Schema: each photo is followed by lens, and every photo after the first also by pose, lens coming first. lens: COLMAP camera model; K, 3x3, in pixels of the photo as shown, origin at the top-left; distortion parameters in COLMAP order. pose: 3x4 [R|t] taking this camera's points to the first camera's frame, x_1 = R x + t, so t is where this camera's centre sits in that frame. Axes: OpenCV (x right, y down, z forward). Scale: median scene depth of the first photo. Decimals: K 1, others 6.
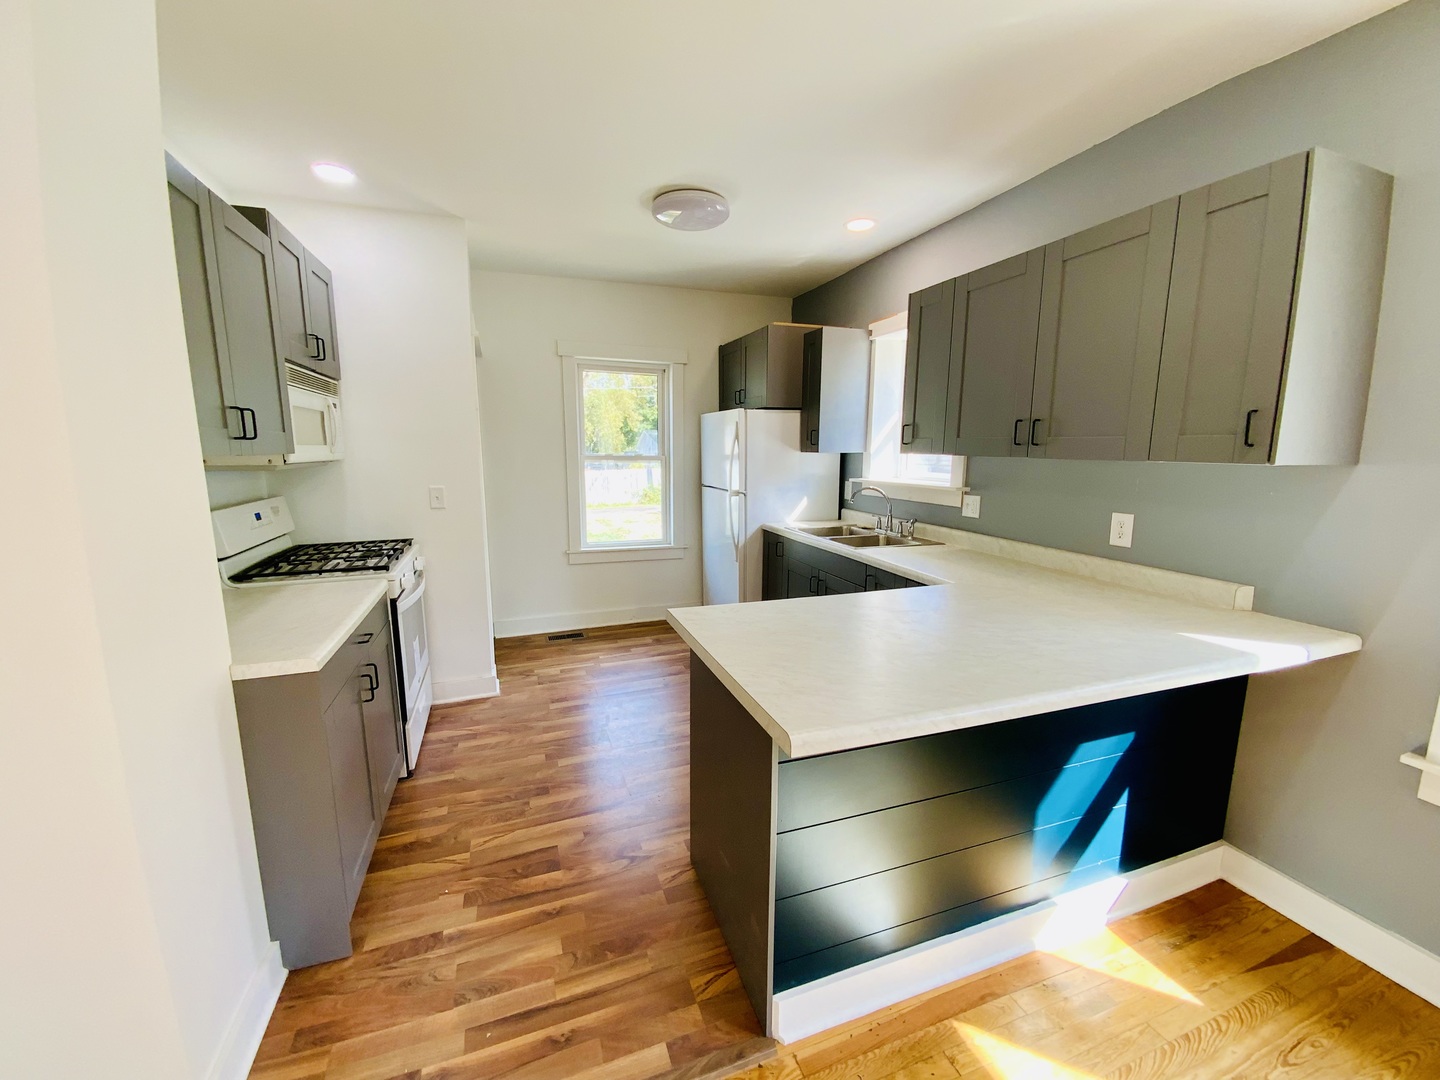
lens RADIAL K [[584.6, 0, 722.2], [0, 584.6, 542.8], [0, 0, 1]] dist [0.002167, -0.000363]
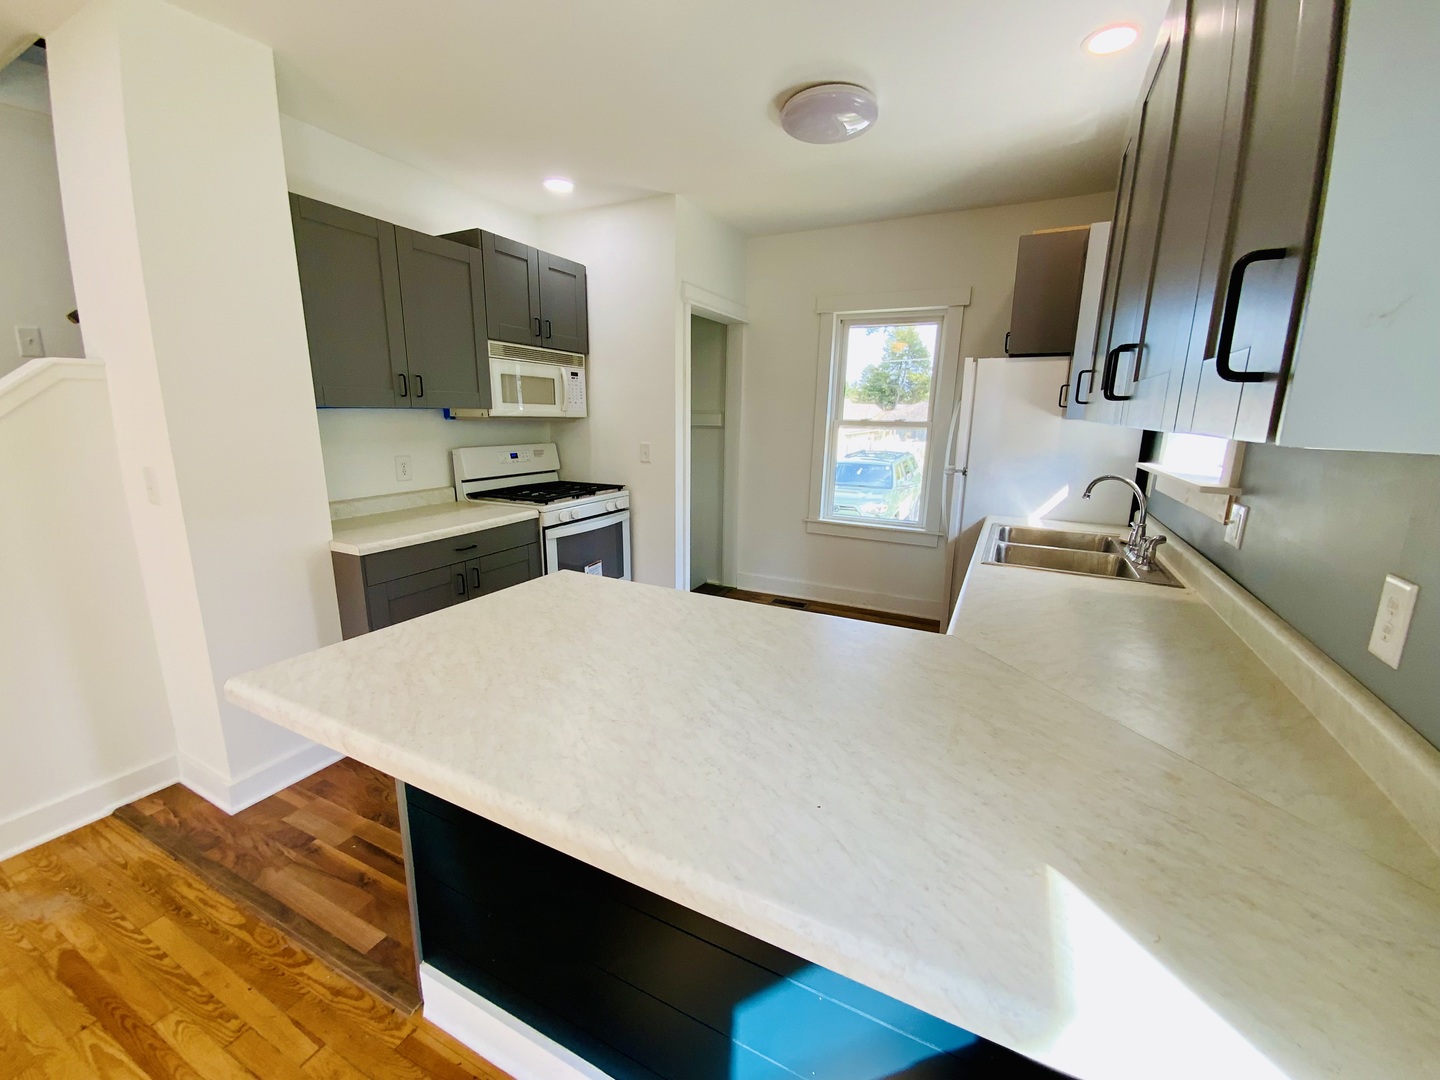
lens RADIAL K [[584.6, 0, 720.1], [0, 584.6, 543.6], [0, 0, 1]] dist [0.002167, -0.000363]
pose [[0.694906, 0.167751, -0.699261, 0.470945], [-0.131875, 0.985647, 0.105401, -0.041480], [0.706905, 0.018971, 0.707054, 0.301835]]
